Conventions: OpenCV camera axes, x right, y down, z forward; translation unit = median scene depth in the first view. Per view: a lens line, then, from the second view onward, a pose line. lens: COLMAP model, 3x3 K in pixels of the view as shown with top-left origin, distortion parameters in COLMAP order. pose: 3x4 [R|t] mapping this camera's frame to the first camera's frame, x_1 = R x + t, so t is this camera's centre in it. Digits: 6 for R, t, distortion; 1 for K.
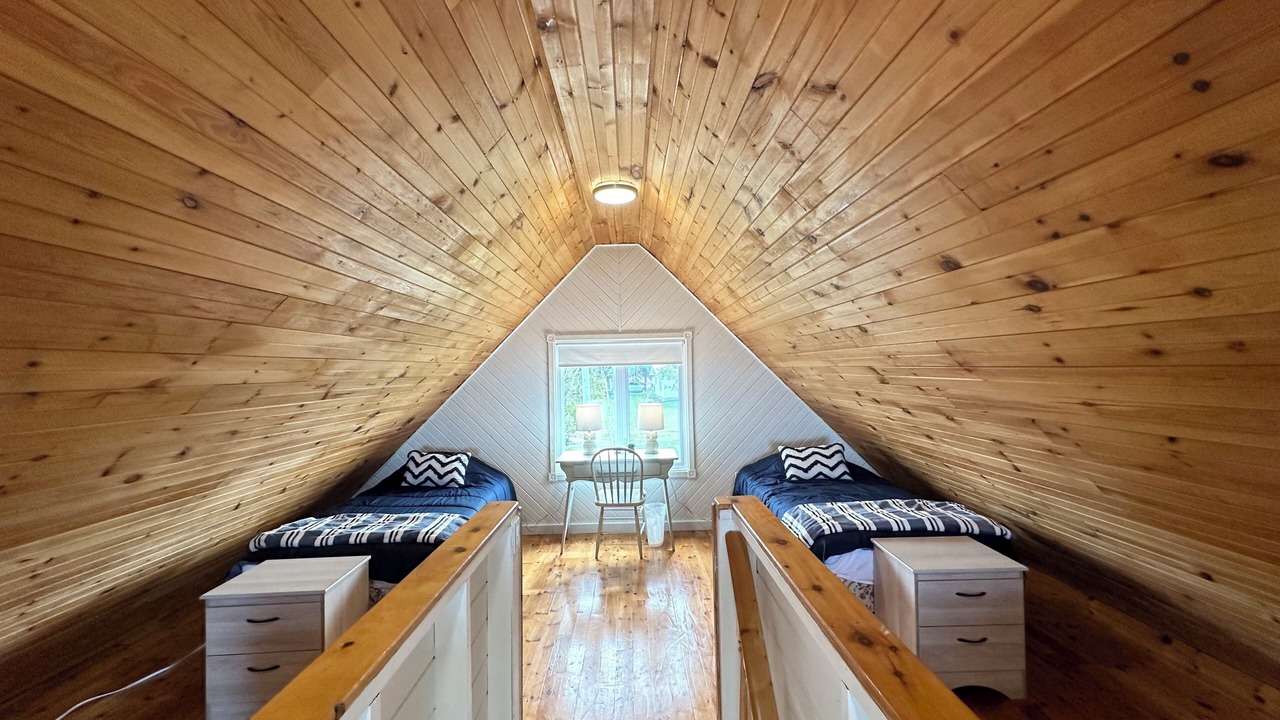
lens RADIAL K [[513.9, 0, 639.6], [0, 513.9, 361.3], [0, 0, 1]] dist [-0.000192, 0.000678]
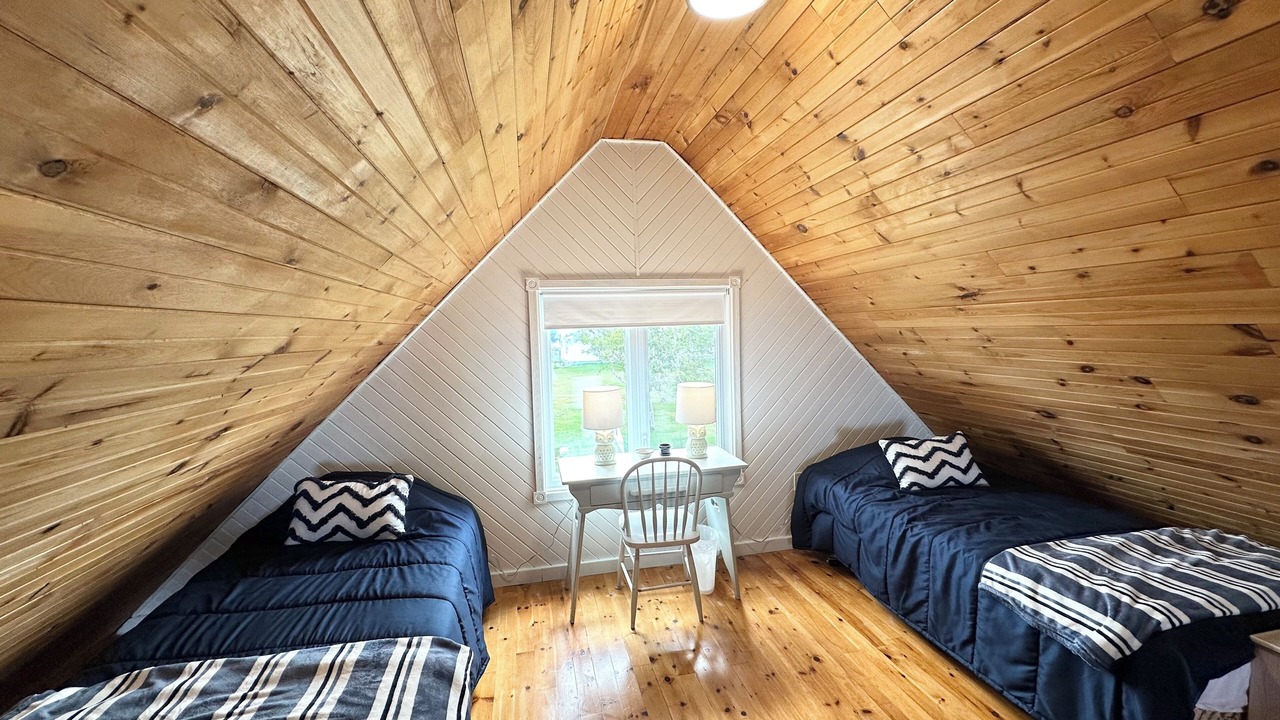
lens RADIAL K [[513.9, 0, 640.8], [0, 513.9, 362.2], [0, 0, 1]] dist [-0.000192, 0.000678]
pose [[0.980479, -0.017822, 0.195813, -0.192401], [0.003325, 0.997244, 0.074116, 0.005416], [-0.196594, -0.072018, 0.977837, 0.395177]]
